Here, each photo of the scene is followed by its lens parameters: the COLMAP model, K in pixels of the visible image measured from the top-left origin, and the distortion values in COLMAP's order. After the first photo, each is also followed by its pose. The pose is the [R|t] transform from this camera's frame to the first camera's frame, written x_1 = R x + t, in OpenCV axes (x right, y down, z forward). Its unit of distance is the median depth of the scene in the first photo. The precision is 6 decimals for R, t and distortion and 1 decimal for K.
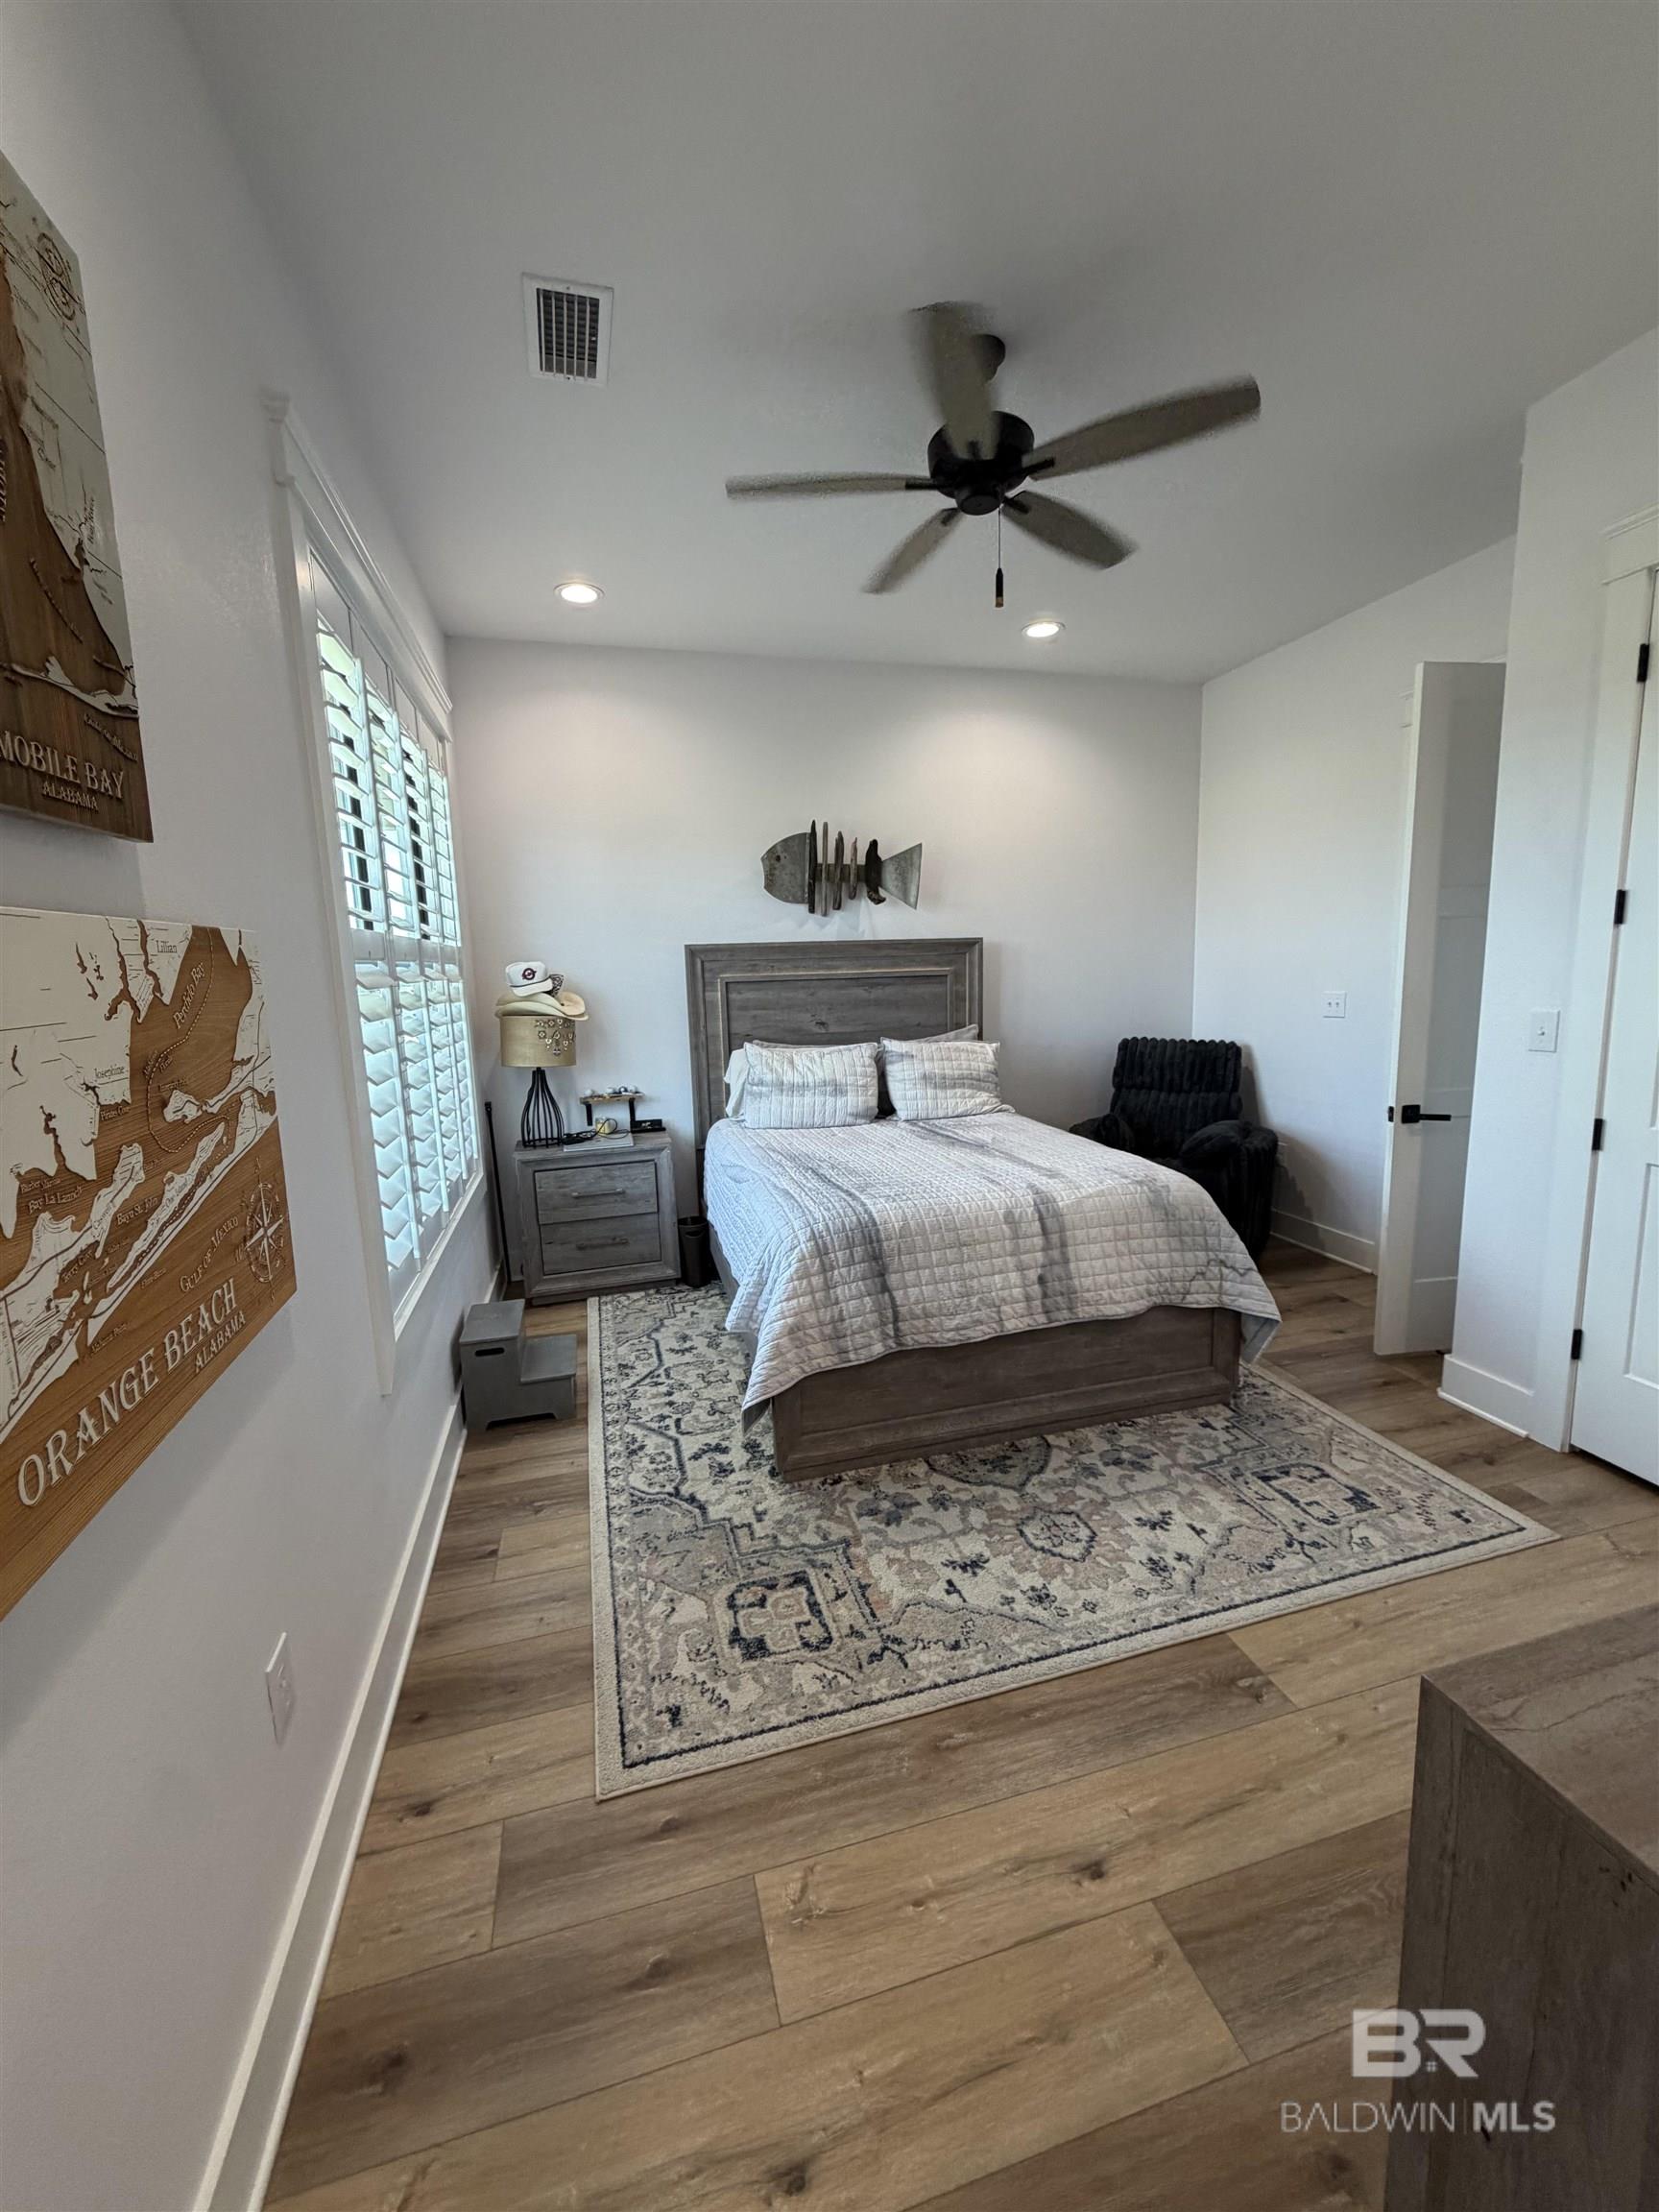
lens RADIAL K [[900.3, 0, 842.5], [0, 900.3, 1097.4], [0, 0, 1]] dist [0.001581, 0.000270]
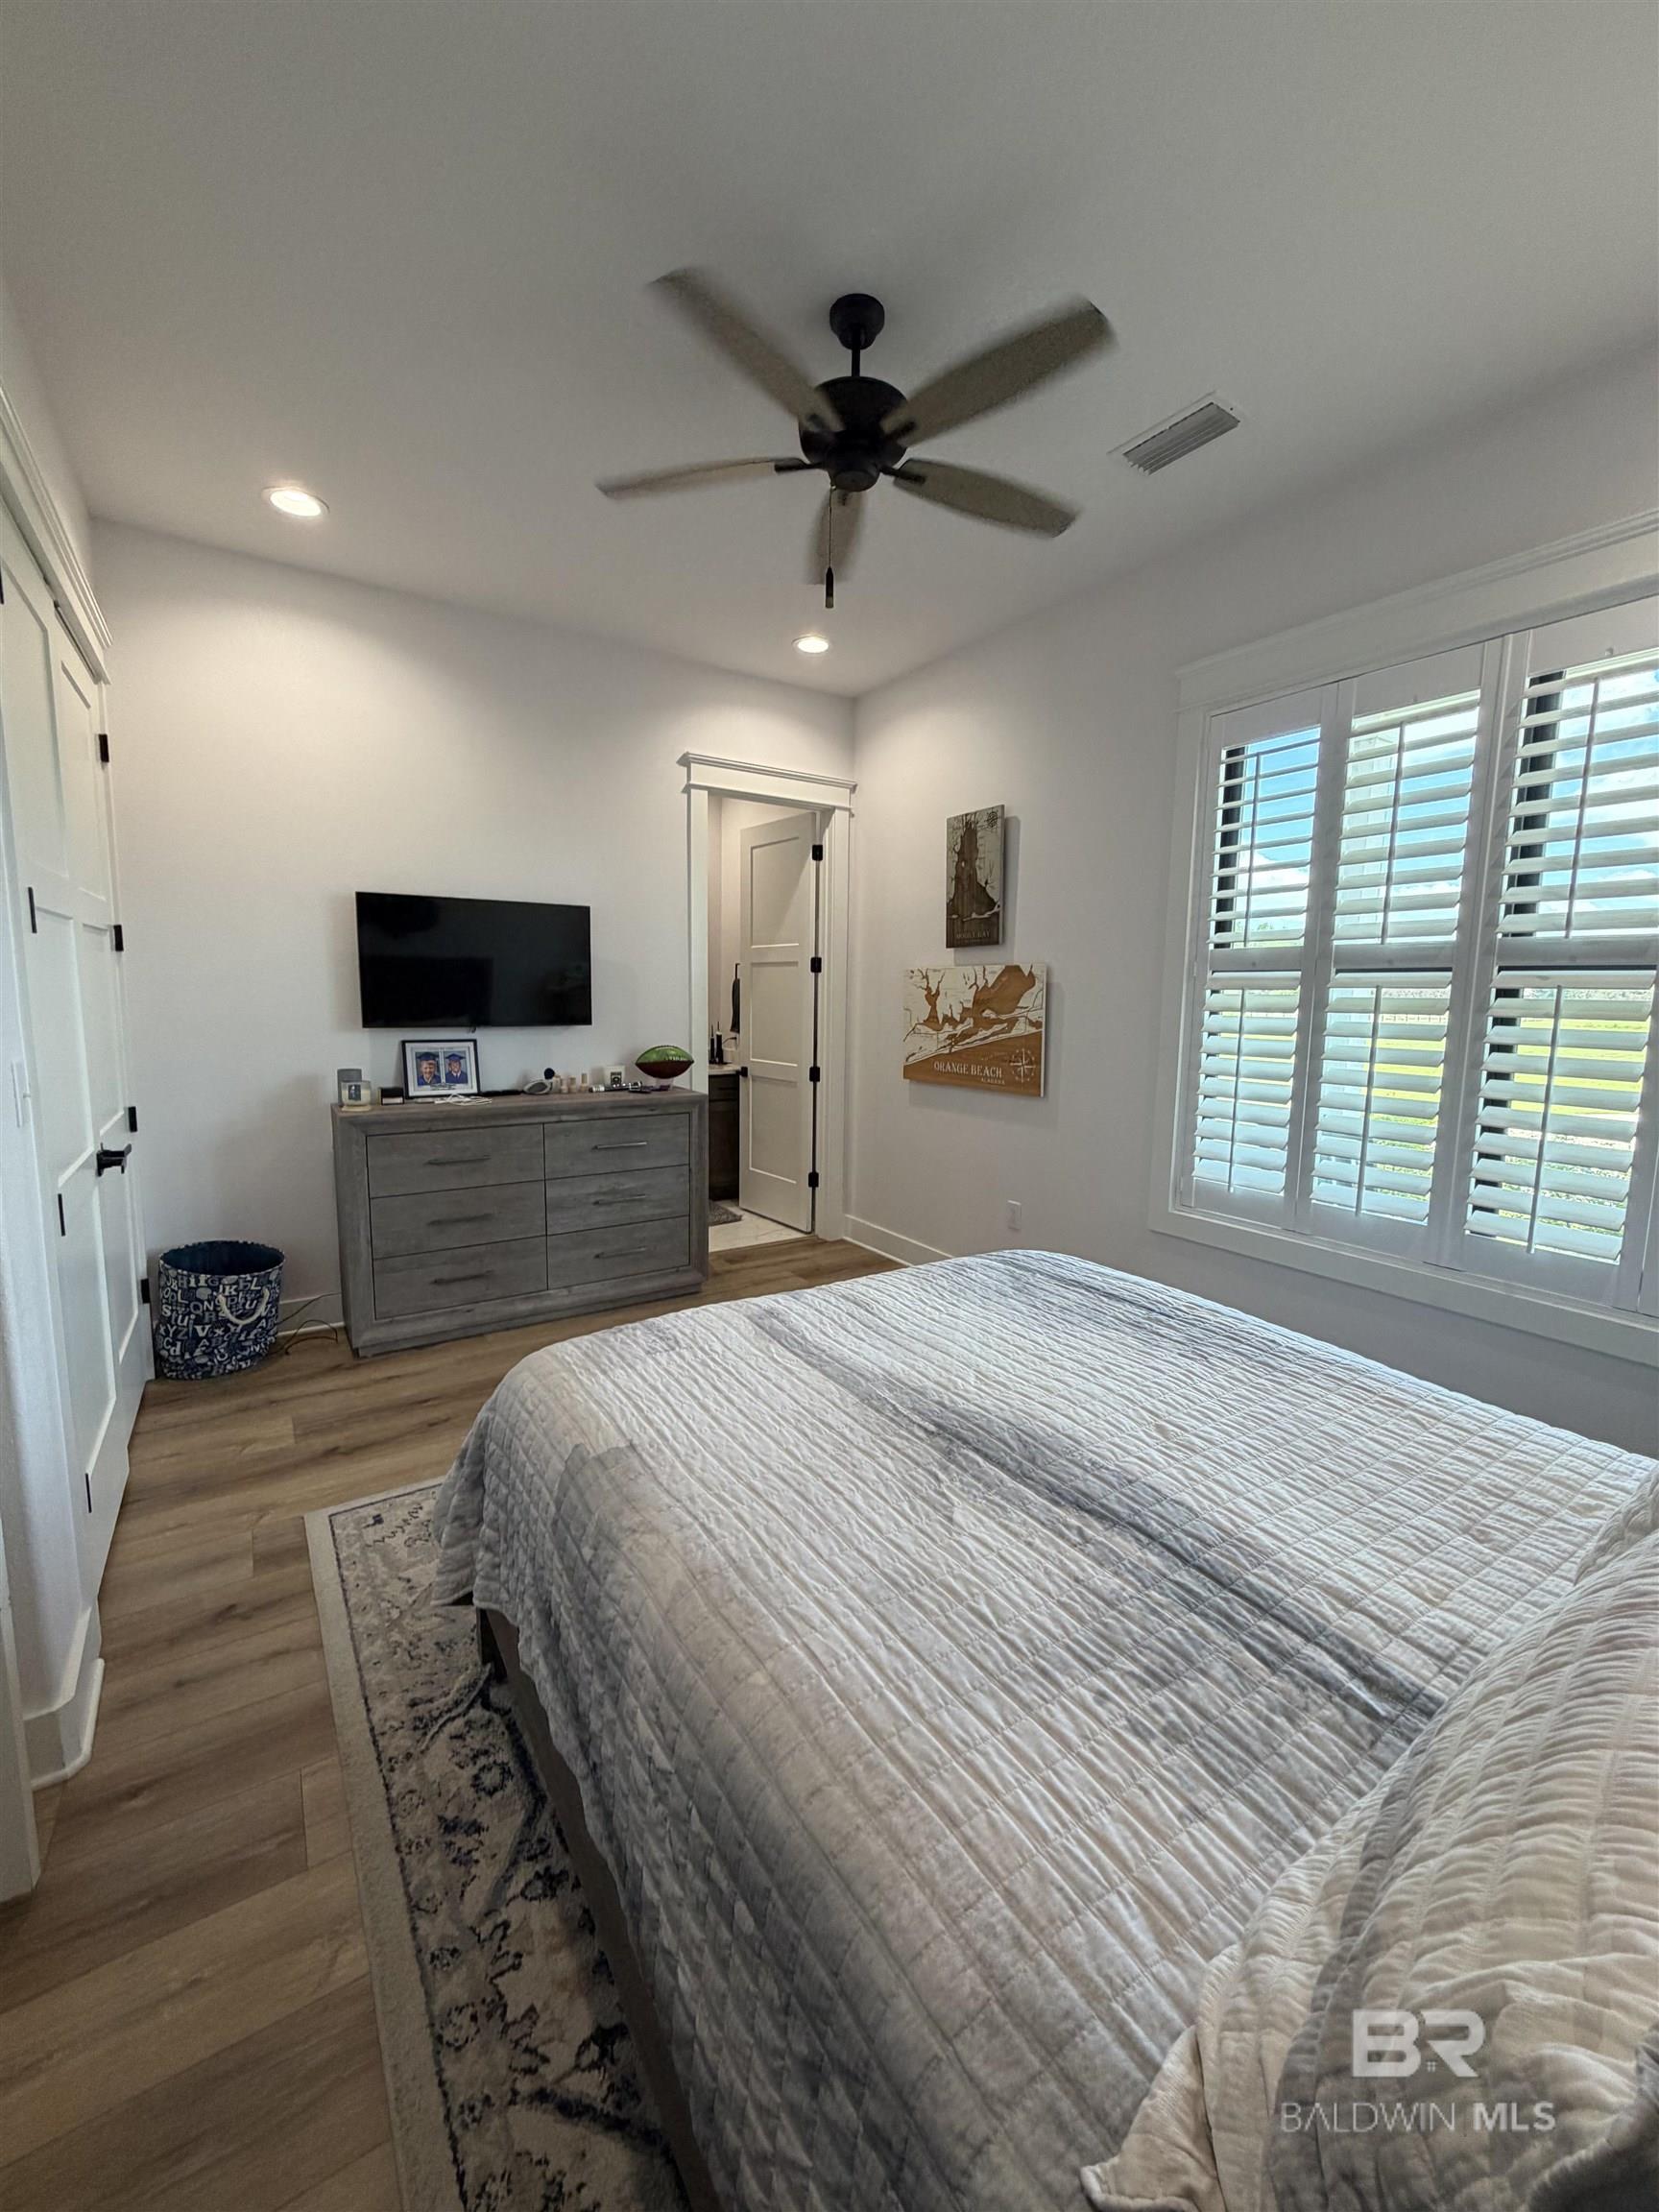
lens RADIAL K [[879.5, 0, 833.2], [0, 879.5, 1099.3], [0, 0, 1]] dist [-0.001117, 0.000507]
pose [[-0.953208, 0.051721, -0.297859, 0.981696], [-0.031561, 0.962848, 0.268193, -0.591954], [0.300664, 0.265045, -0.916162, 4.113157]]
